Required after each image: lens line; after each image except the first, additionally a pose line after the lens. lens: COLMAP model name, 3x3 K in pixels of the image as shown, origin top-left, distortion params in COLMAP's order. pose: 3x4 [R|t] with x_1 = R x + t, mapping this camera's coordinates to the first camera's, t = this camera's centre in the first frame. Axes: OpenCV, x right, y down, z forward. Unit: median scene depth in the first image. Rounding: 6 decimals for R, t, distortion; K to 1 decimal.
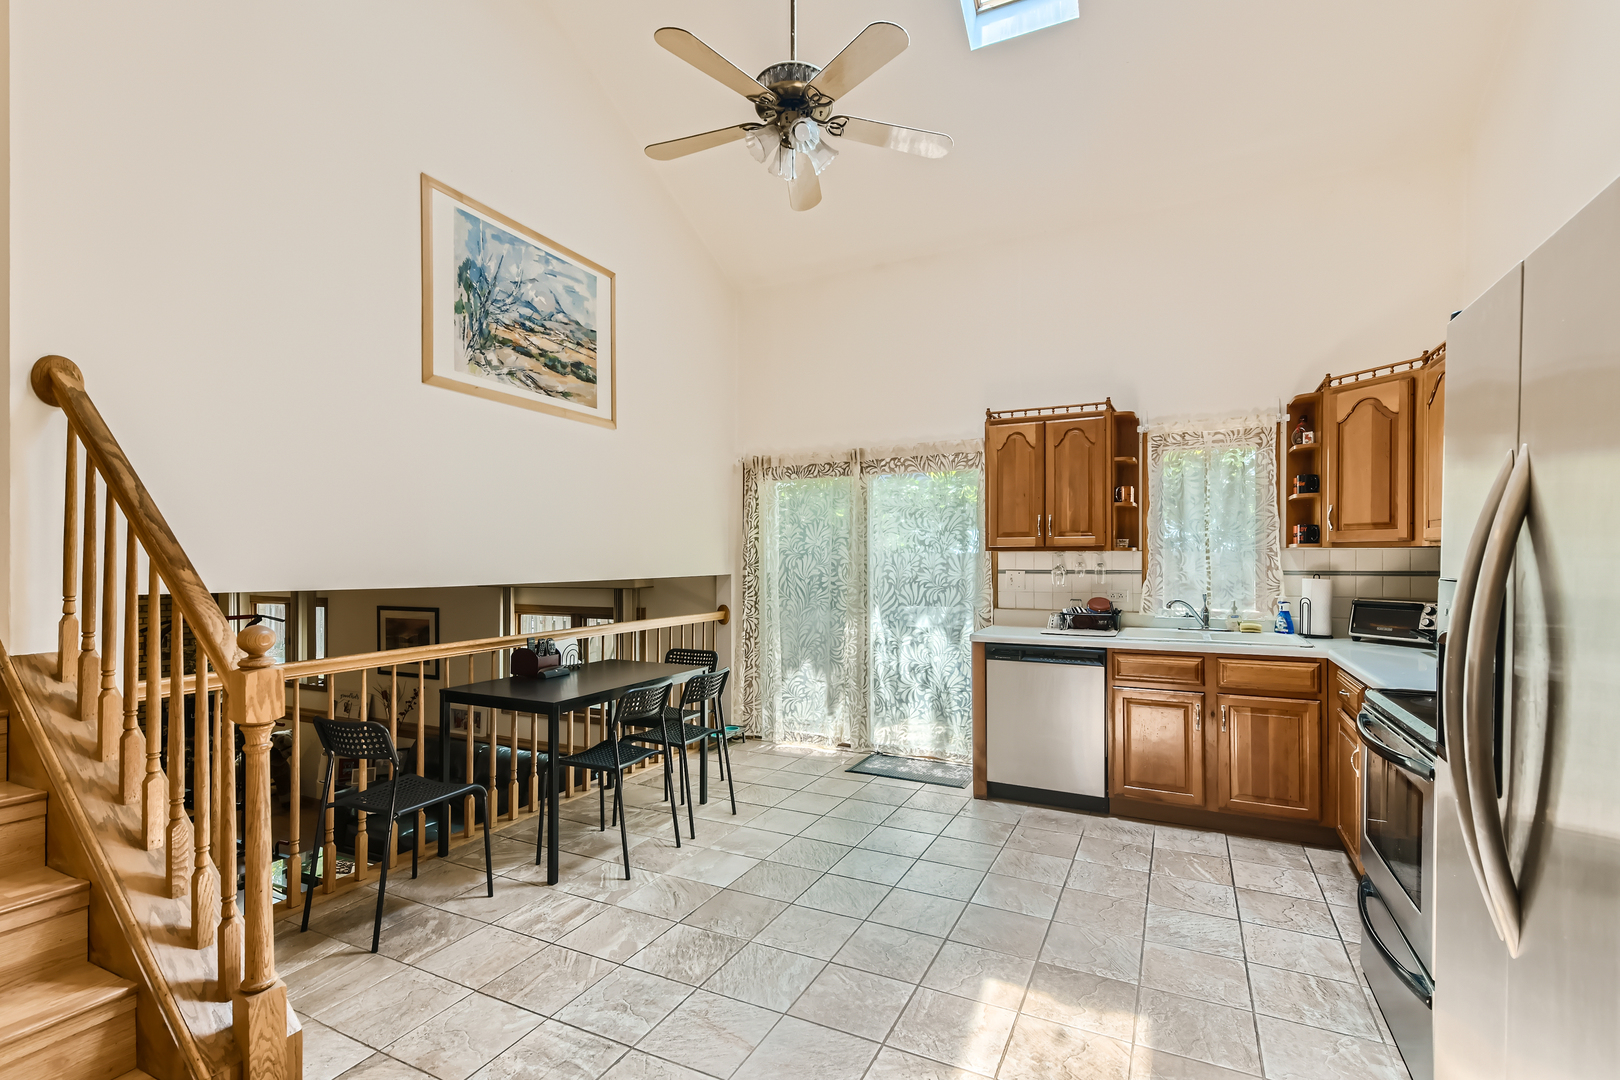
lens RADIAL K [[739.7, 0, 813.5], [0, 739.7, 555.0], [0, 0, 1]] dist [0.025887, -0.007154]
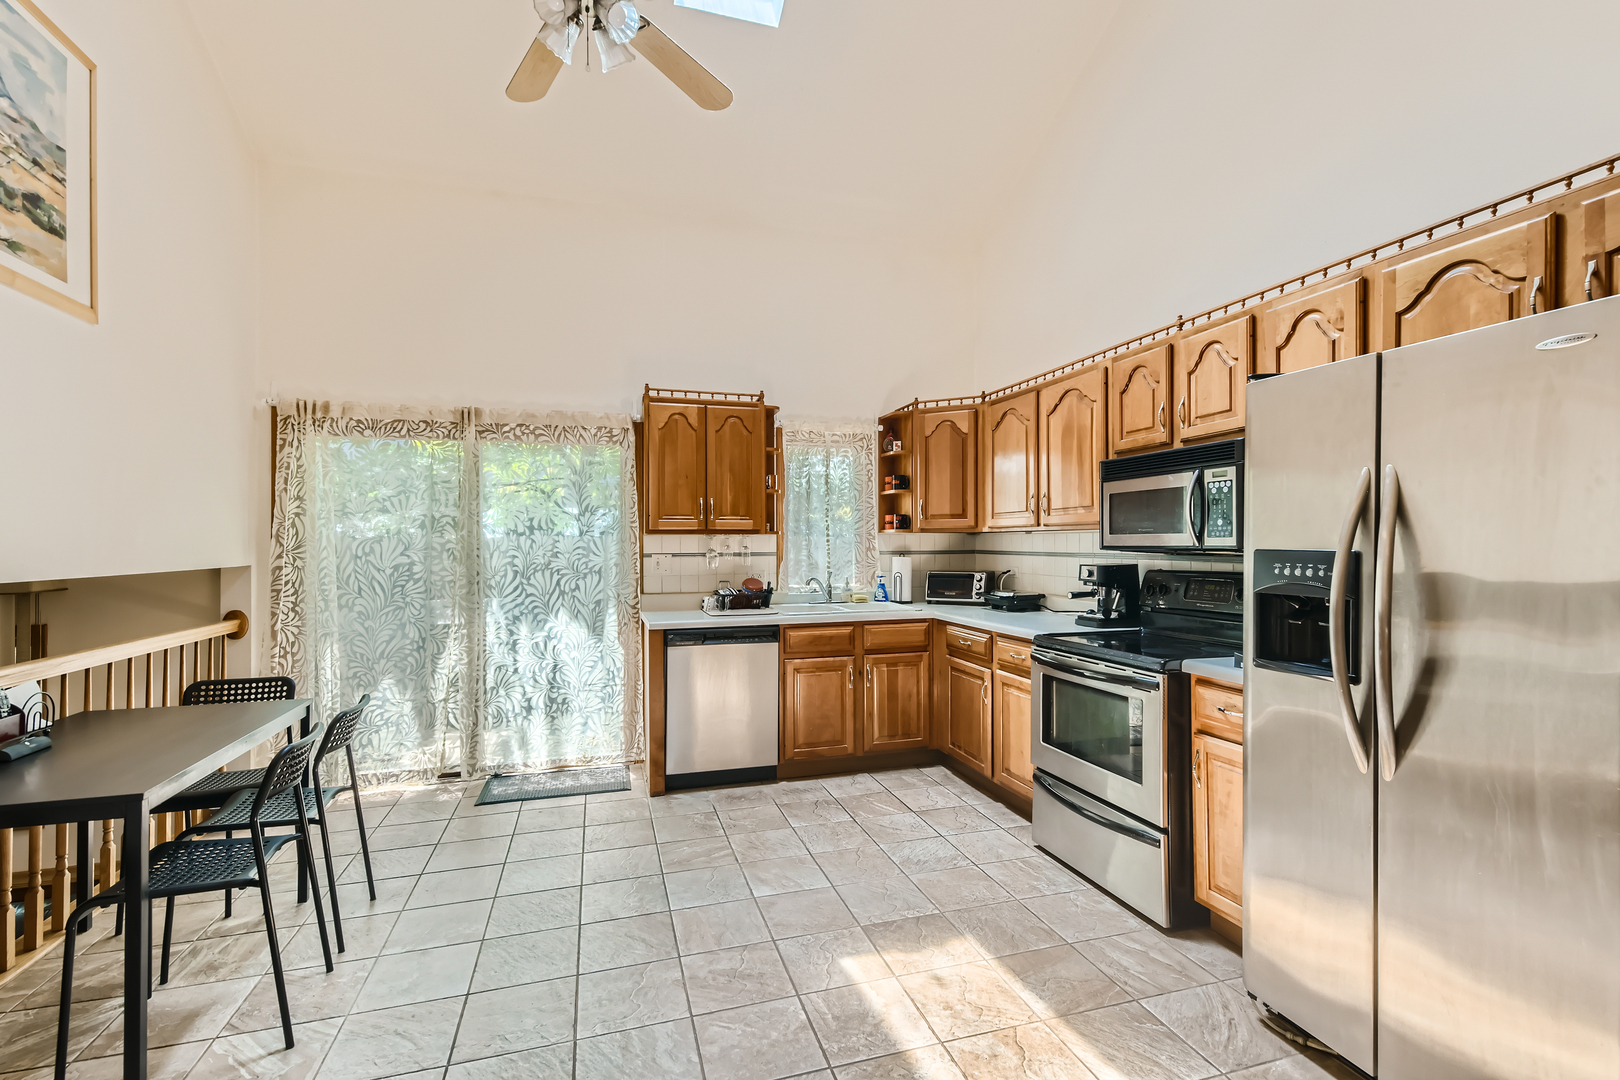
lens RADIAL K [[739.7, 0, 818.9], [0, 739.7, 534.4], [0, 0, 1]] dist [0.025887, -0.007154]
pose [[0.725091, 0.007324, 0.688614, -0.286391], [-0.000312, 0.999947, -0.010307, 0.005890], [-0.688653, 0.007259, 0.725054, 0.176372]]
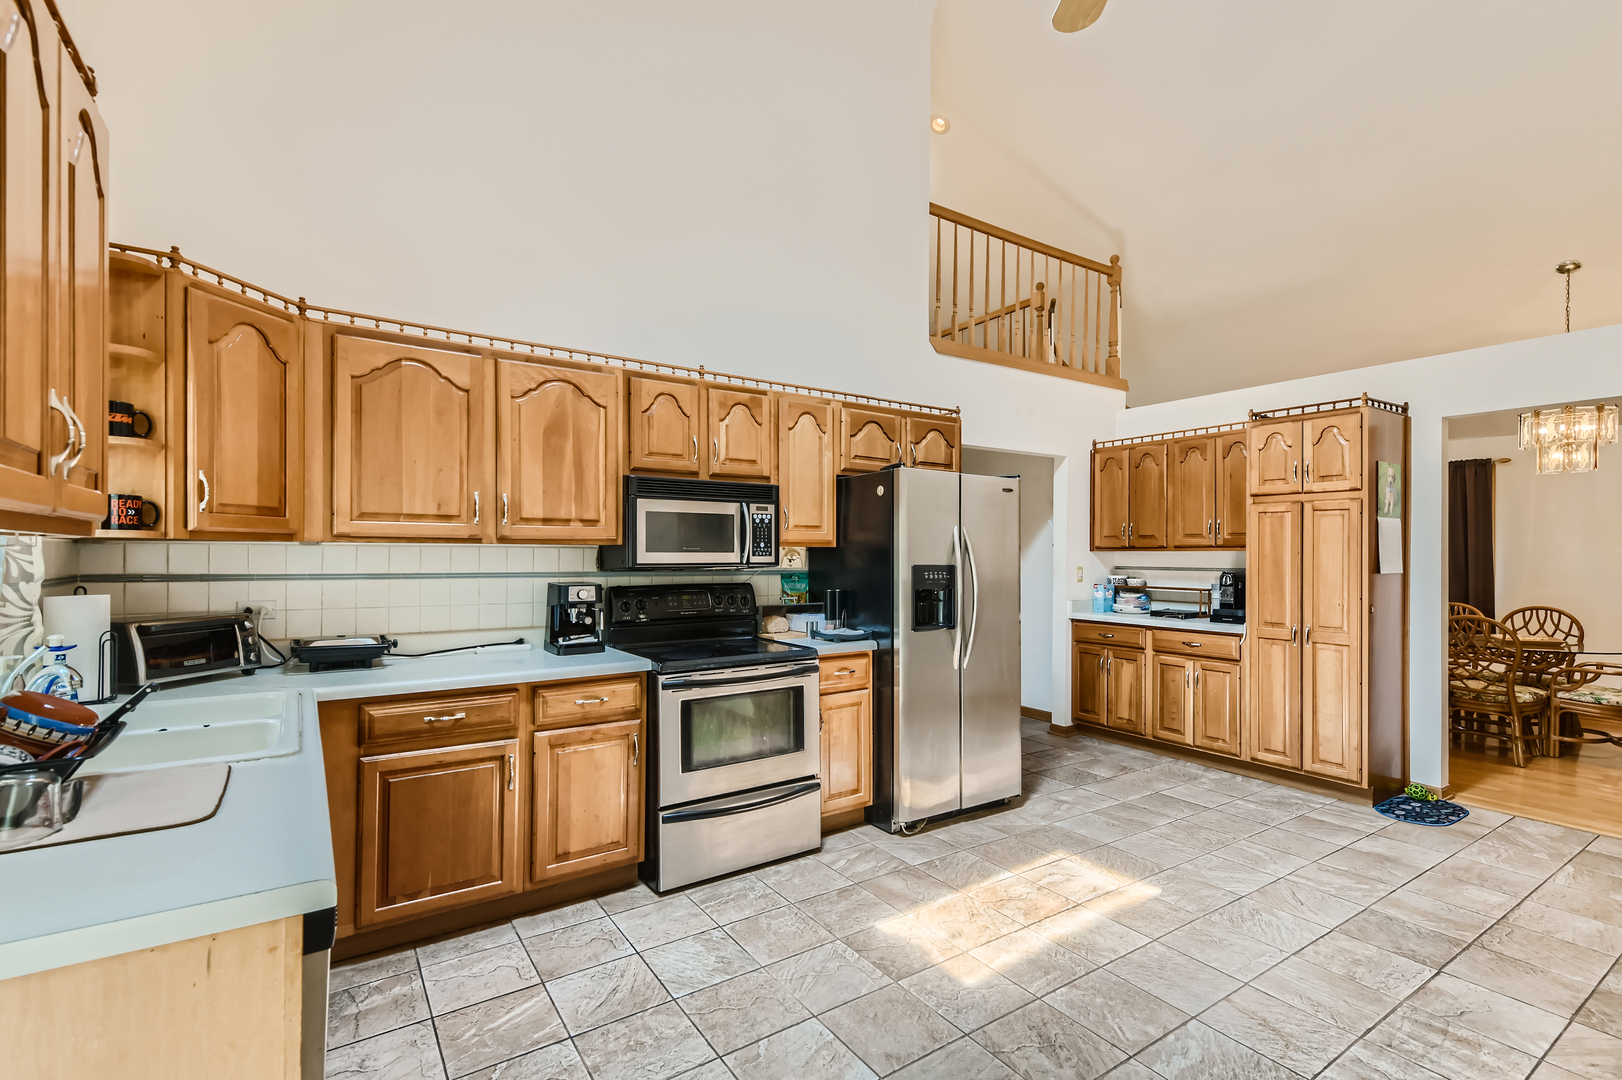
lens RADIAL K [[740.6, 0, 823.5], [0, 740.6, 551.3], [0, 0, 1]] dist [0.025887, -0.007154]
pose [[-0.876700, -0.001855, 0.481033, -0.047688], [-0.005551, 0.999965, -0.006262, 0.000670], [-0.481005, -0.008160, -0.876680, 1.171727]]
